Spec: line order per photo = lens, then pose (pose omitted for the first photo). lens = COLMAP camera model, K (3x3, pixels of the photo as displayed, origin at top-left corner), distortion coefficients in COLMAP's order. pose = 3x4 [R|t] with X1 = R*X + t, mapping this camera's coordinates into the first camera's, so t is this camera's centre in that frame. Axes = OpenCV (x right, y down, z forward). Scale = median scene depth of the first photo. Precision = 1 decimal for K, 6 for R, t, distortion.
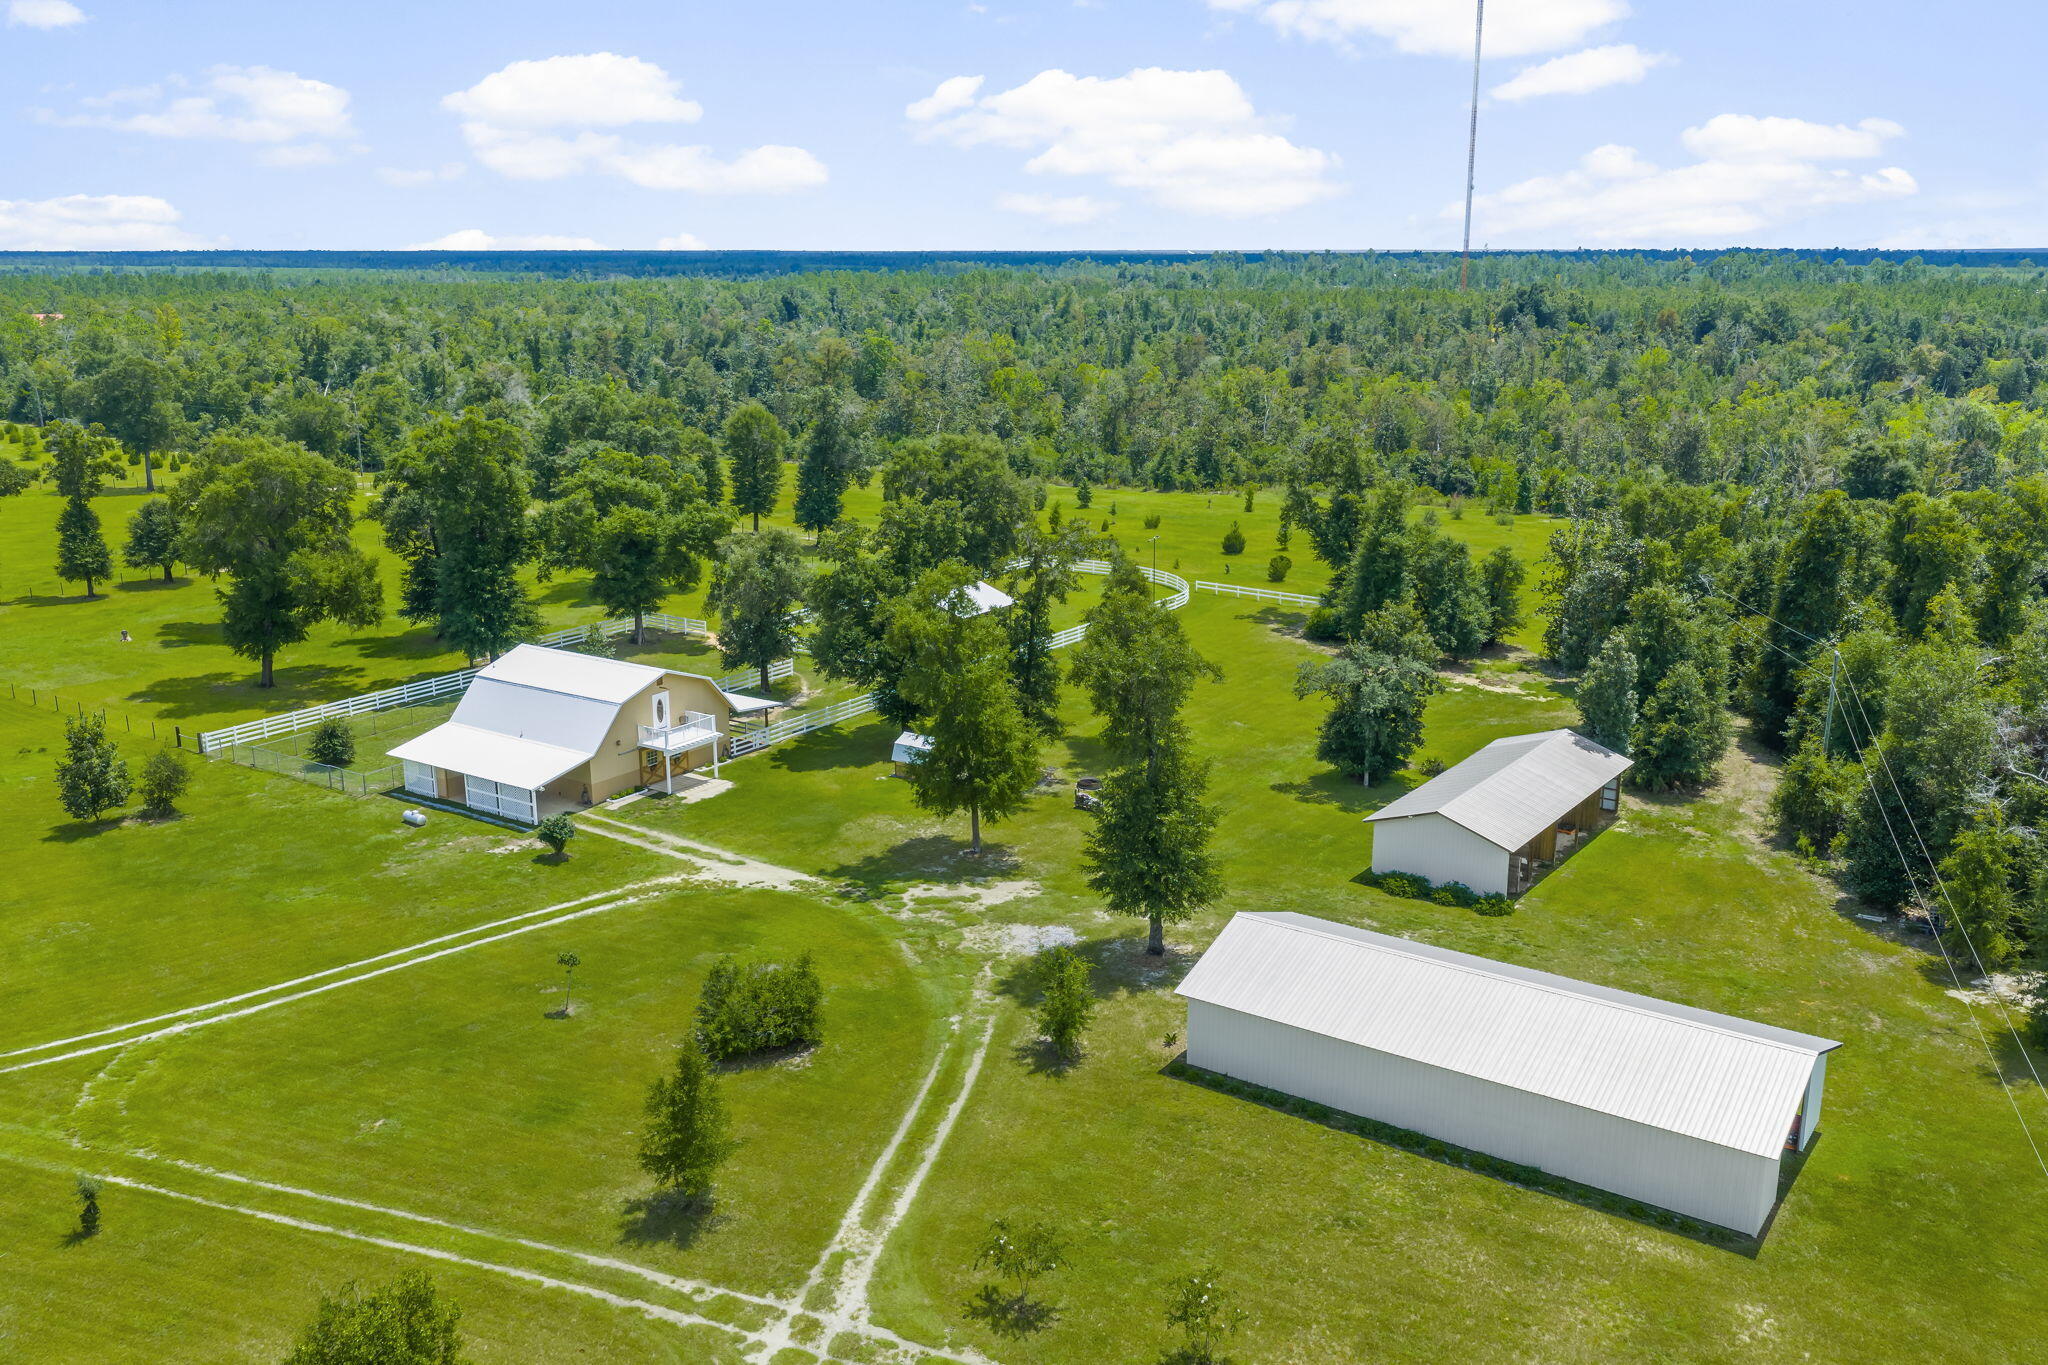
lens RADIAL K [[1666.1, 0, 1024.0], [0, 1666.1, 682.5], [0, 0, 1]] dist [0.001547, -0.000073]
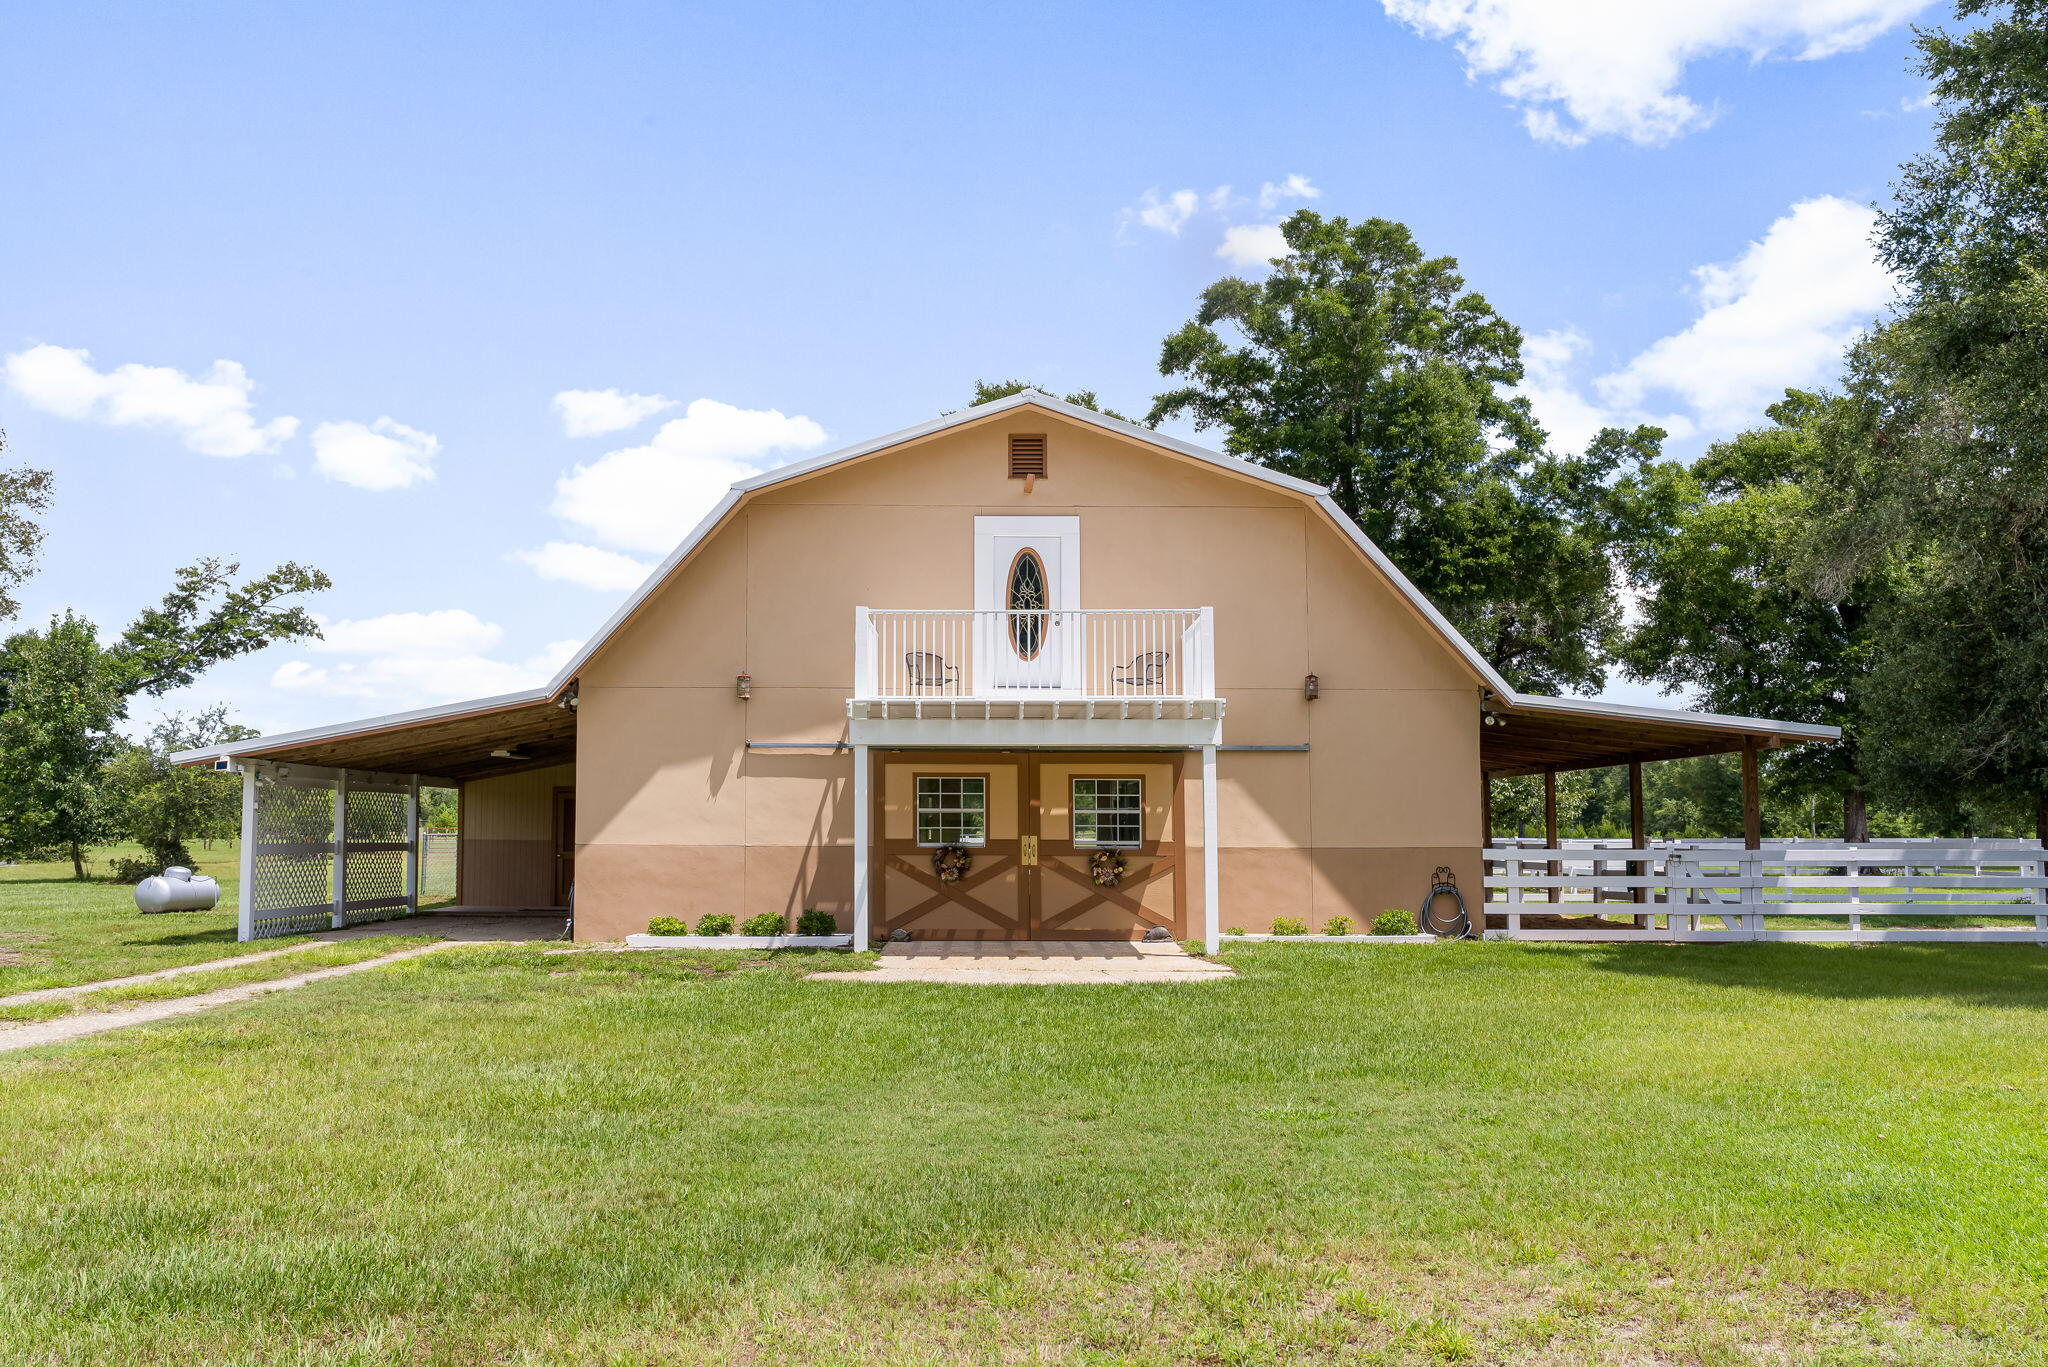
lens RADIAL K [[1660.2, 0, 1024.3], [0, 1660.2, 637.0], [0, 0, 1]] dist [-0.004200, -0.006599]
pose [[0.572304, -0.099052, -0.814038, -0.046461], [-0.205146, 0.943821, -0.259071, 0.078634], [0.793967, 0.315264, 0.519832, 0.912467]]
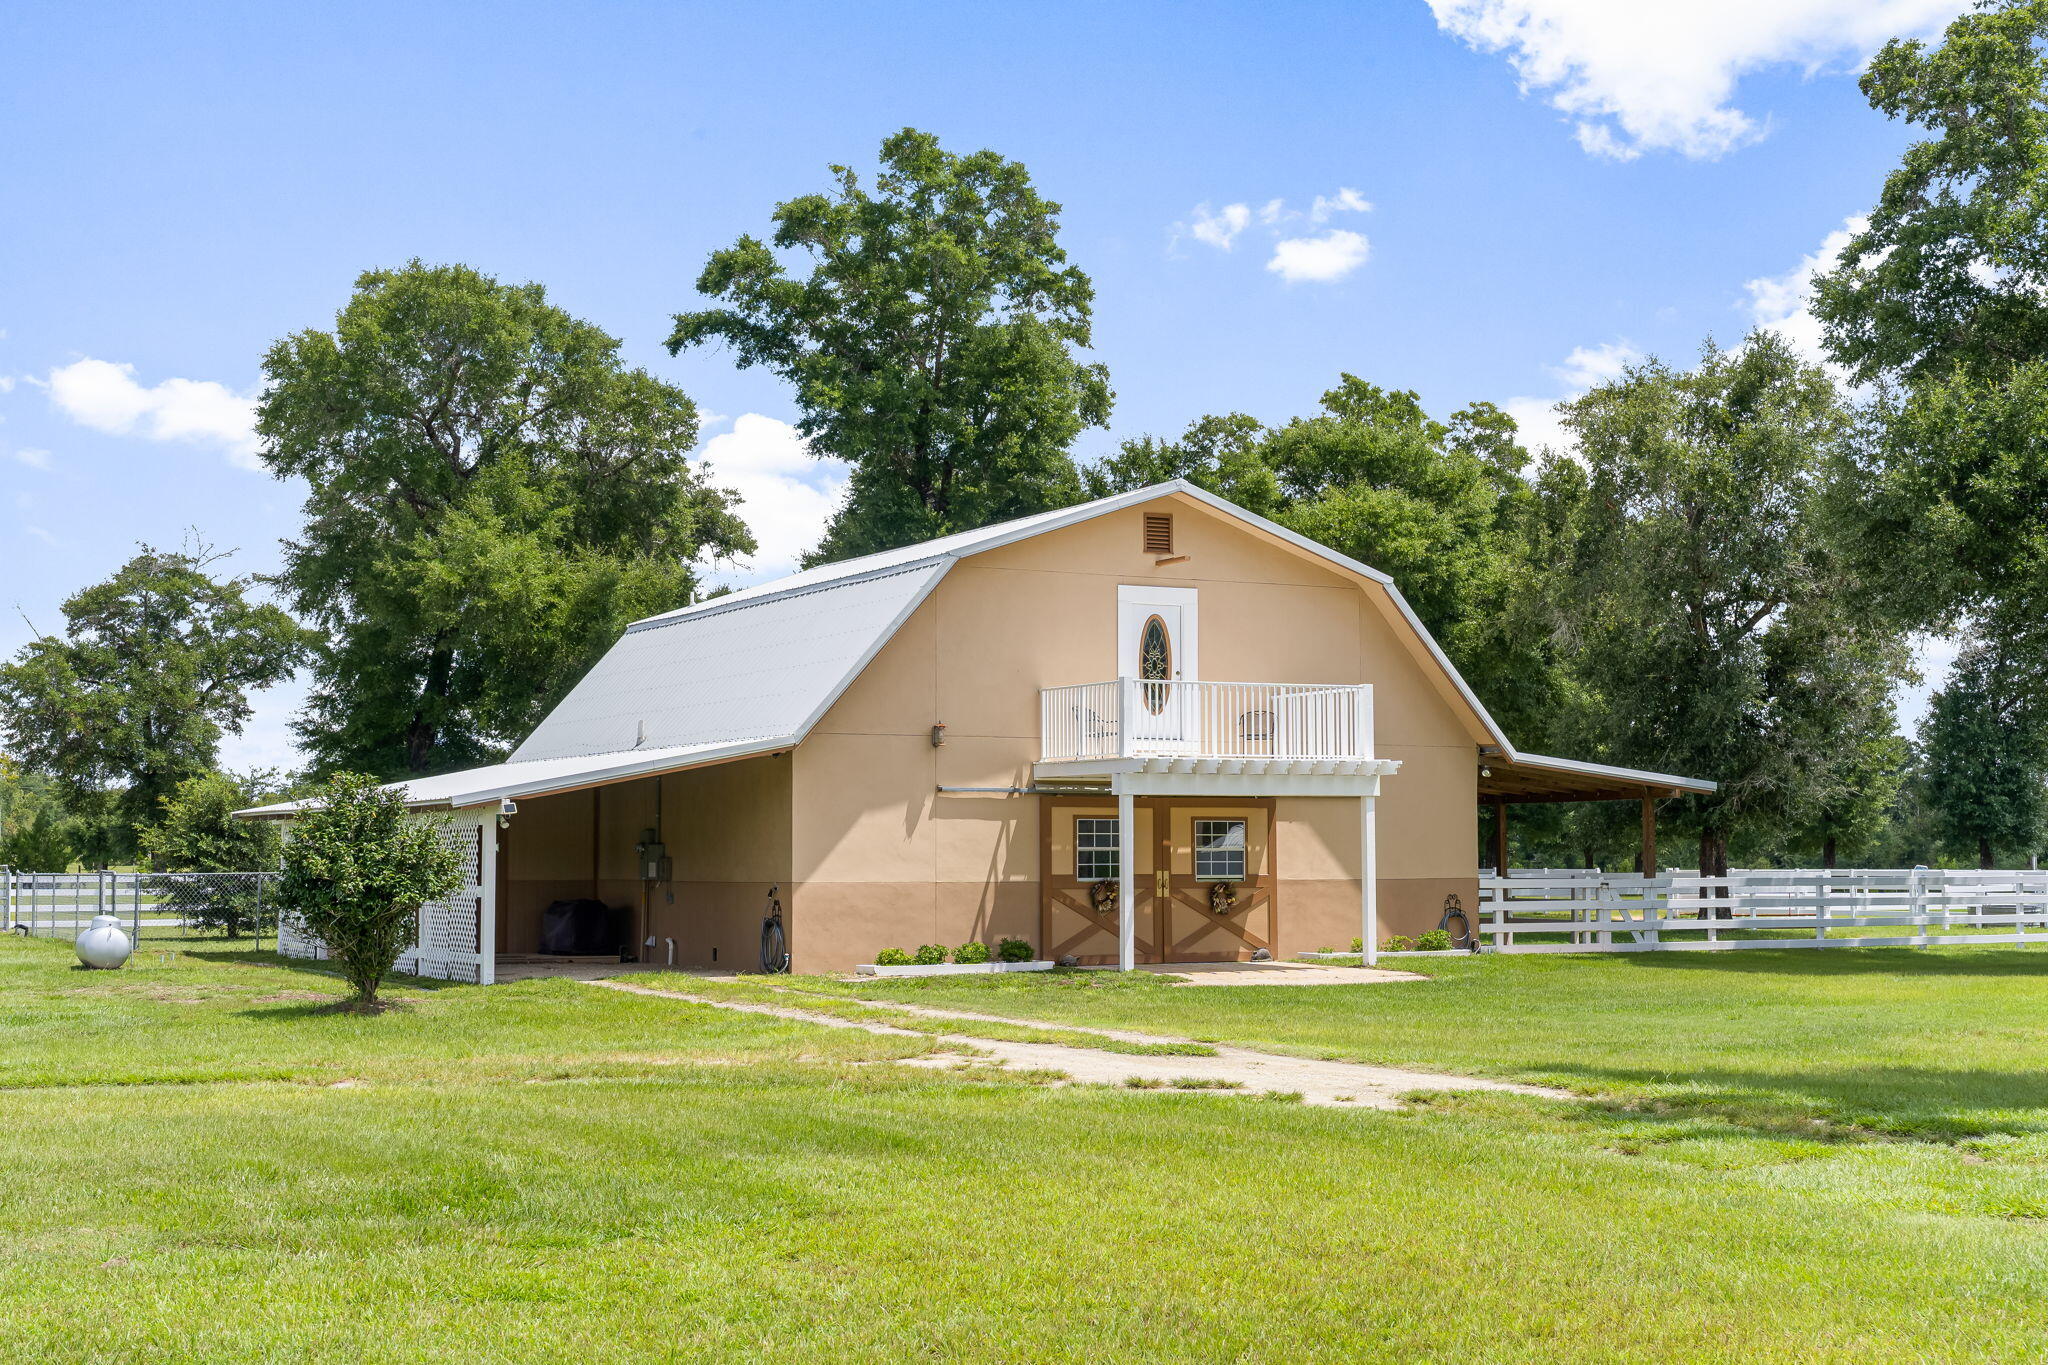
lens RADIAL K [[2590.5, 0, 1024.0], [0, 2590.5, 682.5], [0, 0, 1]] dist [0.011951, 0.009070]
pose [[0.886031, -0.031559, -0.462551, -0.064100], [-0.113884, 0.952298, -0.283122, 0.130712], [0.449421, 0.303532, 0.840172, 0.695649]]
